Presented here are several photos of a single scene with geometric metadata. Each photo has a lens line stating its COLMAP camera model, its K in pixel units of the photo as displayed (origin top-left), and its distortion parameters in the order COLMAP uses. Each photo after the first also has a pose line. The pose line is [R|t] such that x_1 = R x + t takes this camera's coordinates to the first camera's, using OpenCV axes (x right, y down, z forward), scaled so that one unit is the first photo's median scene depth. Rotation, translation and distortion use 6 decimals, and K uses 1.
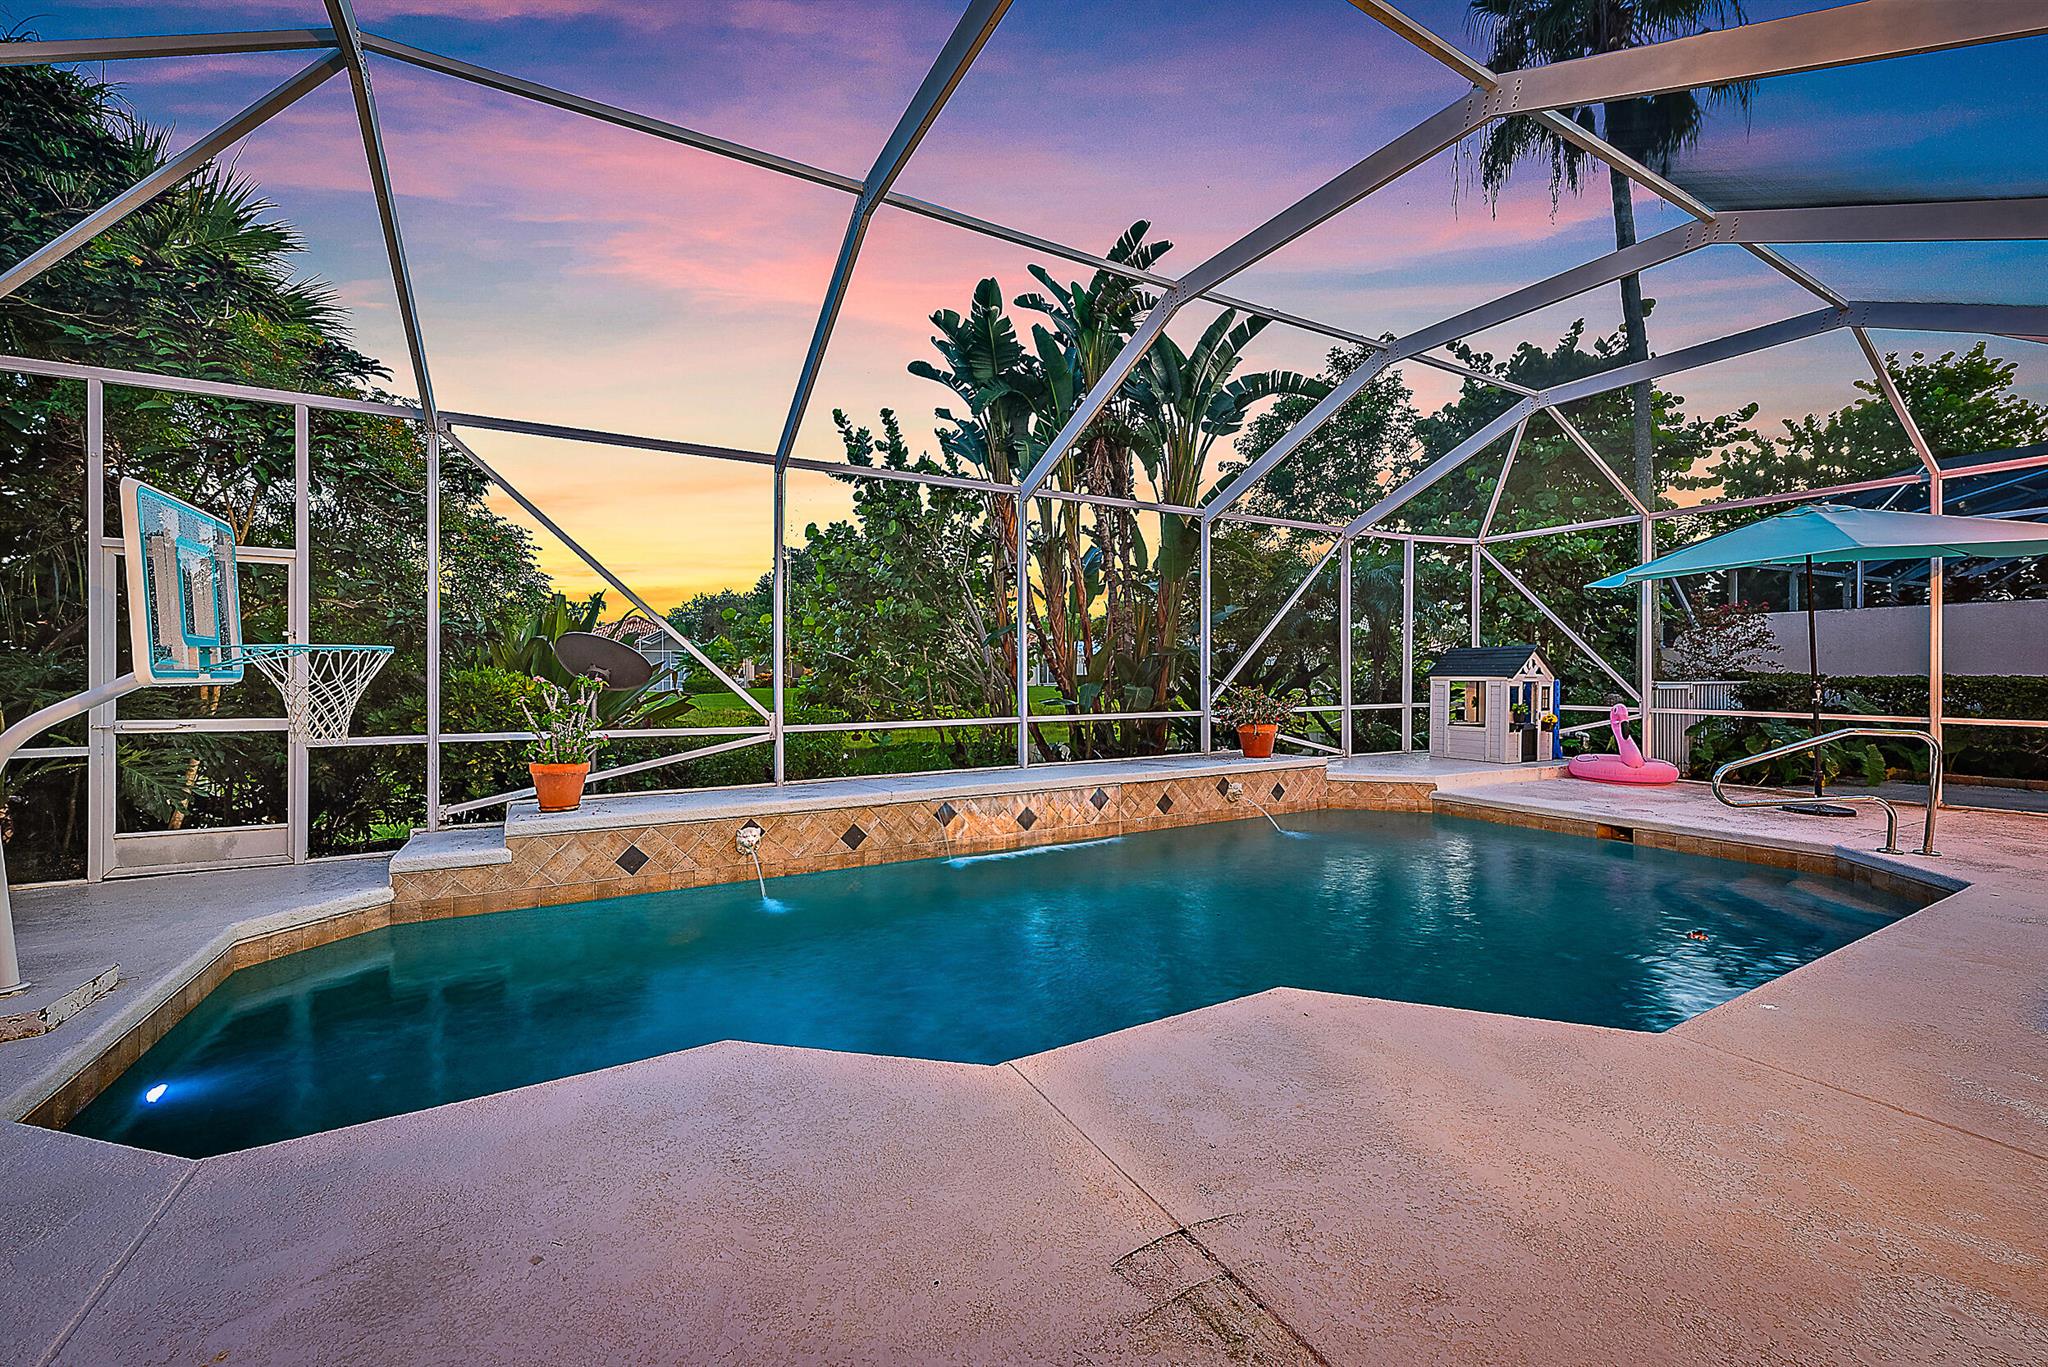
lens RADIAL K [[826.6, 0, 1025.0], [0, 826.6, 678.4], [0, 0, 1]] dist [-0.000516, 0.000048]
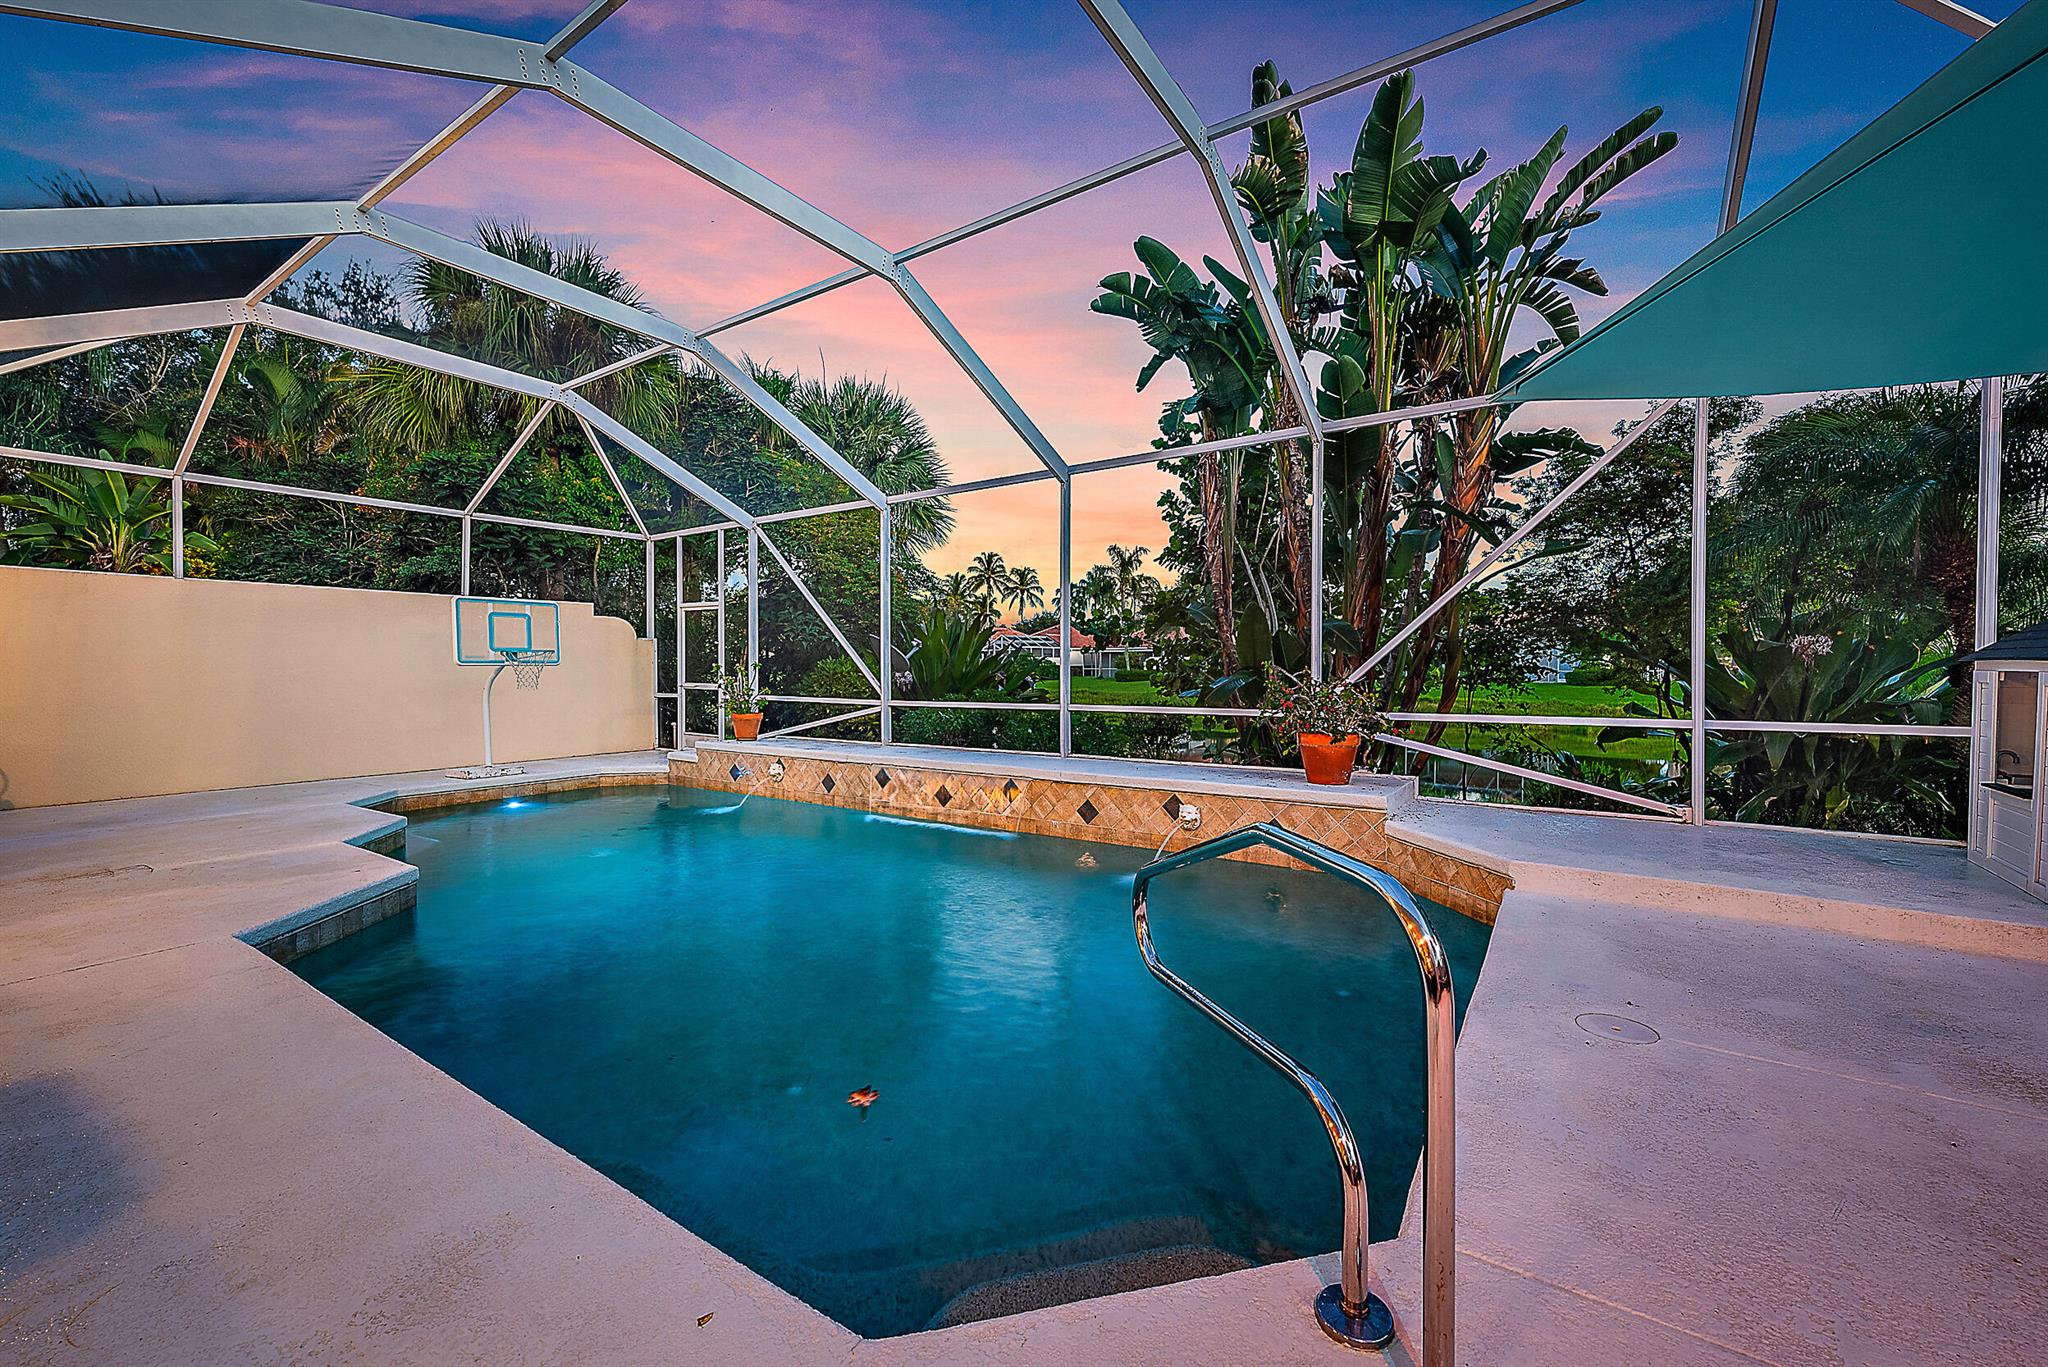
lens RADIAL K [[826.6, 0, 1025.0], [0, 826.6, 678.4], [0, 0, 1]] dist [-0.000516, 0.000048]
pose [[0.426548, 0.019263, -0.904260, 1.016622], [0.002209, 0.999748, 0.022339, -0.006537], [0.904462, -0.011527, 0.426398, 0.640934]]
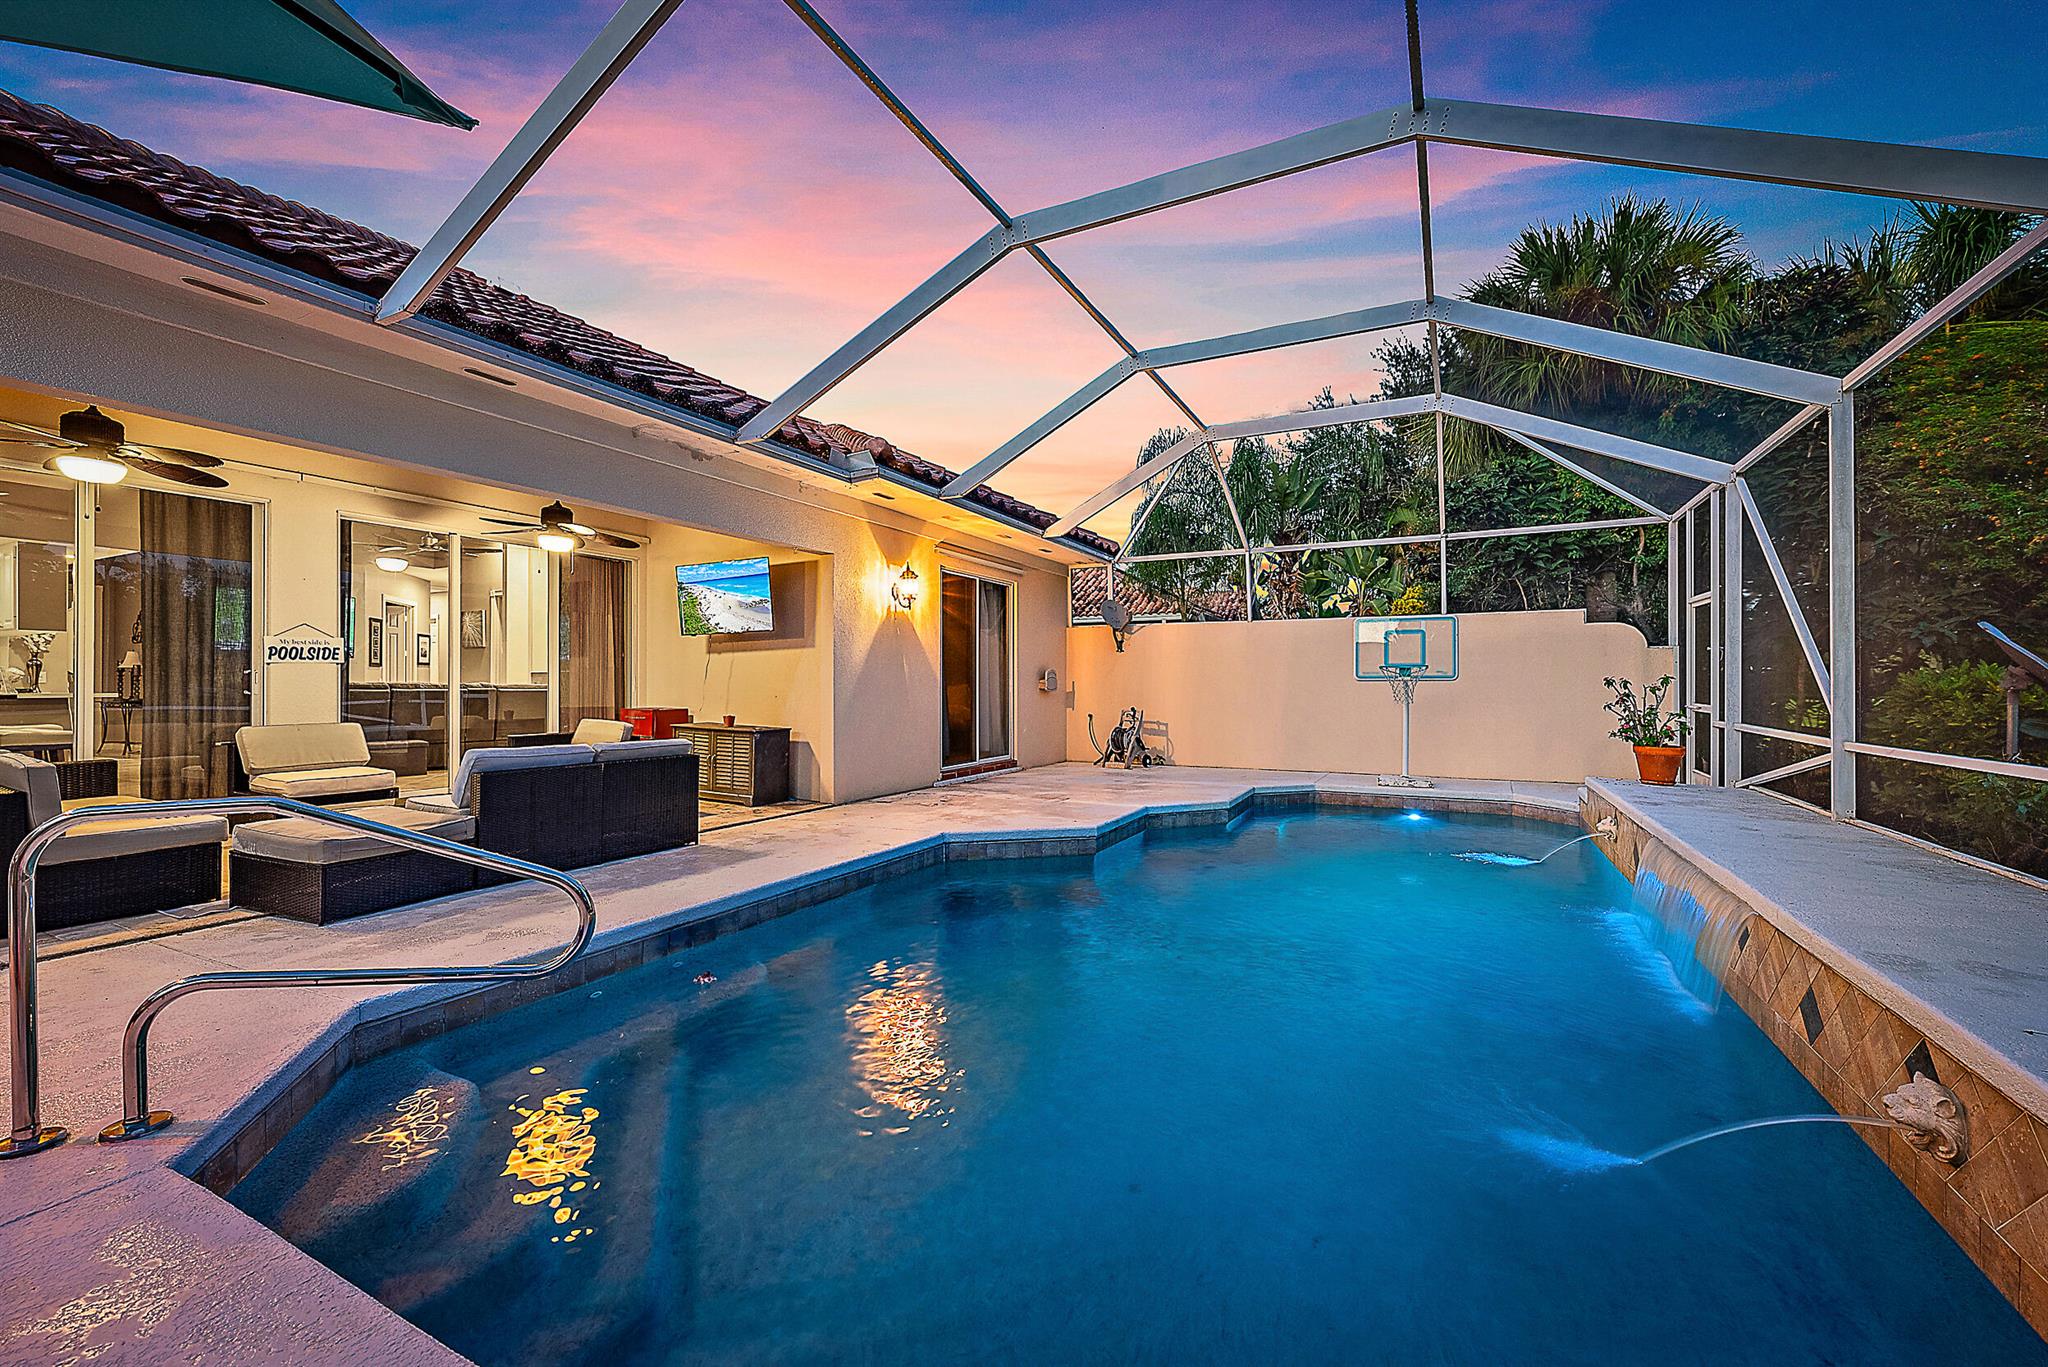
lens RADIAL K [[826.6, 0, 1025.0], [0, 826.6, 678.4], [0, 0, 1]] dist [-0.000516, 0.000048]
pose [[-0.846767, 0.002381, -0.531958, 0.737734], [0.004870, 0.999983, -0.003276, -0.001427], [0.531941, -0.005364, -0.846764, 1.265014]]
